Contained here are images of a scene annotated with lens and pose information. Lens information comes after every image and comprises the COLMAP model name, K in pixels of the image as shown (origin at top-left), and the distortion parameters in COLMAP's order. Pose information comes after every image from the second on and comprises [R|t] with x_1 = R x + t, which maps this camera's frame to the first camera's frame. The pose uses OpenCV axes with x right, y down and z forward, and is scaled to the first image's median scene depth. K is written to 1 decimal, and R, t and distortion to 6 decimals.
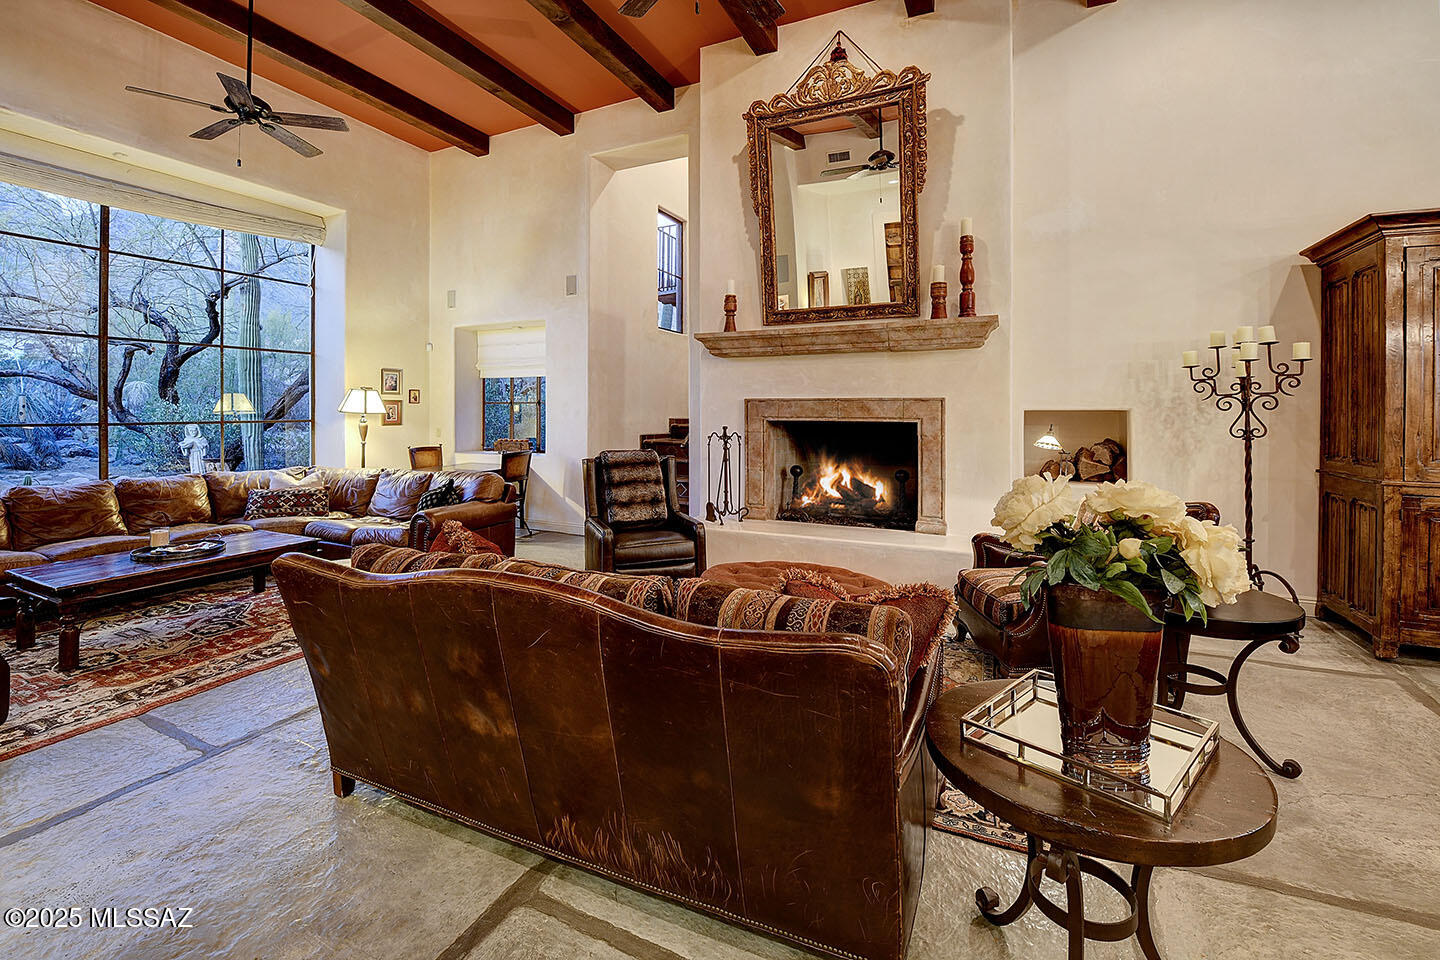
lens RADIAL K [[610.7, 0, 712.6], [0, 610.7, 406.5], [0, 0, 1]] dist [-0.018385, -0.000712]
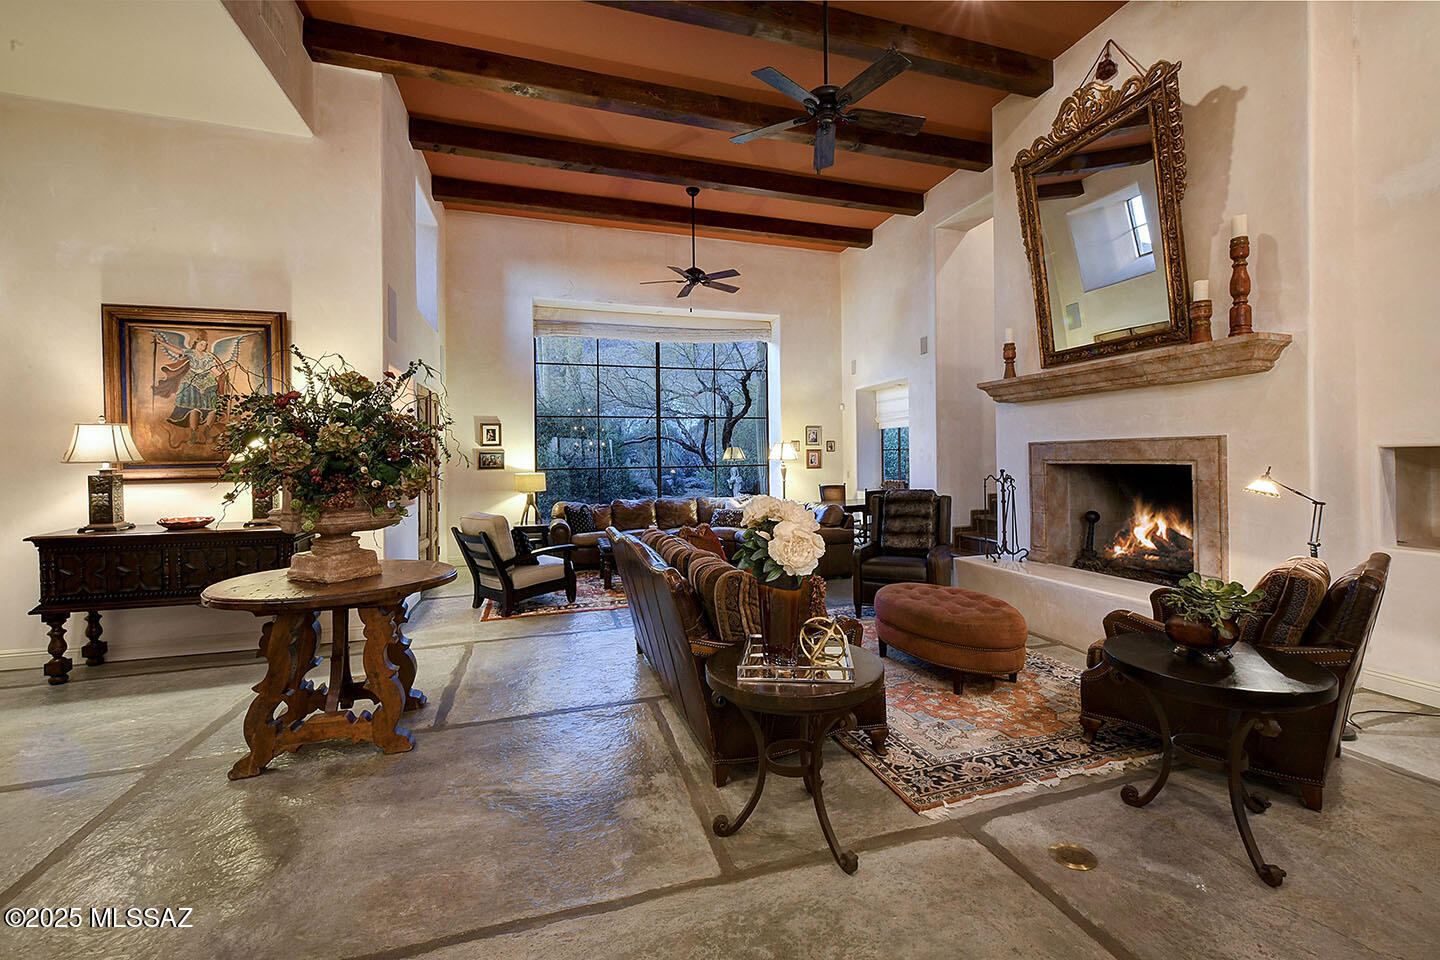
lens RADIAL K [[610.6, 0, 719.9], [0, 610.6, 450.6], [0, 0, 1]] dist [-0.001890, -0.000431]
pose [[0.667026, -0.021005, -0.744738, 0.472775], [0.021181, 0.999733, -0.009227, -0.000156], [0.744733, -0.009620, 0.667293, -0.062873]]
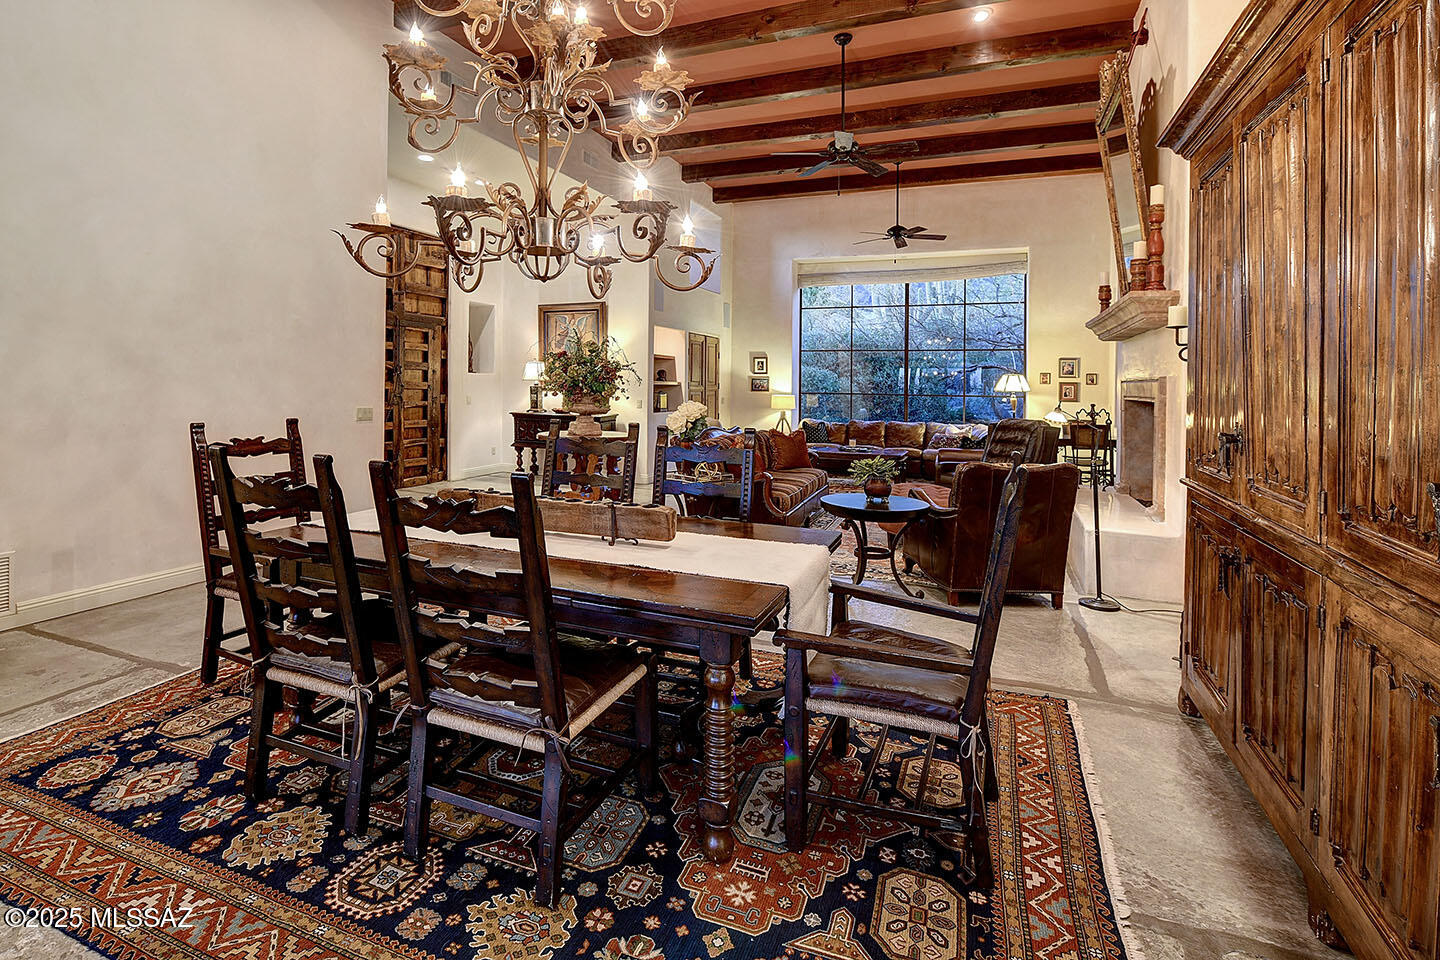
lens RADIAL K [[699.5, 0, 712.6], [0, 699.5, 389.5], [0, 0, 1]] dist [0.003758, 0.000081]
pose [[0.065965, 0.005523, -0.997807, 1.284194], [-0.006737, 0.999964, 0.005090, 0.003489], [0.997799, 0.006387, 0.066000, 0.215559]]
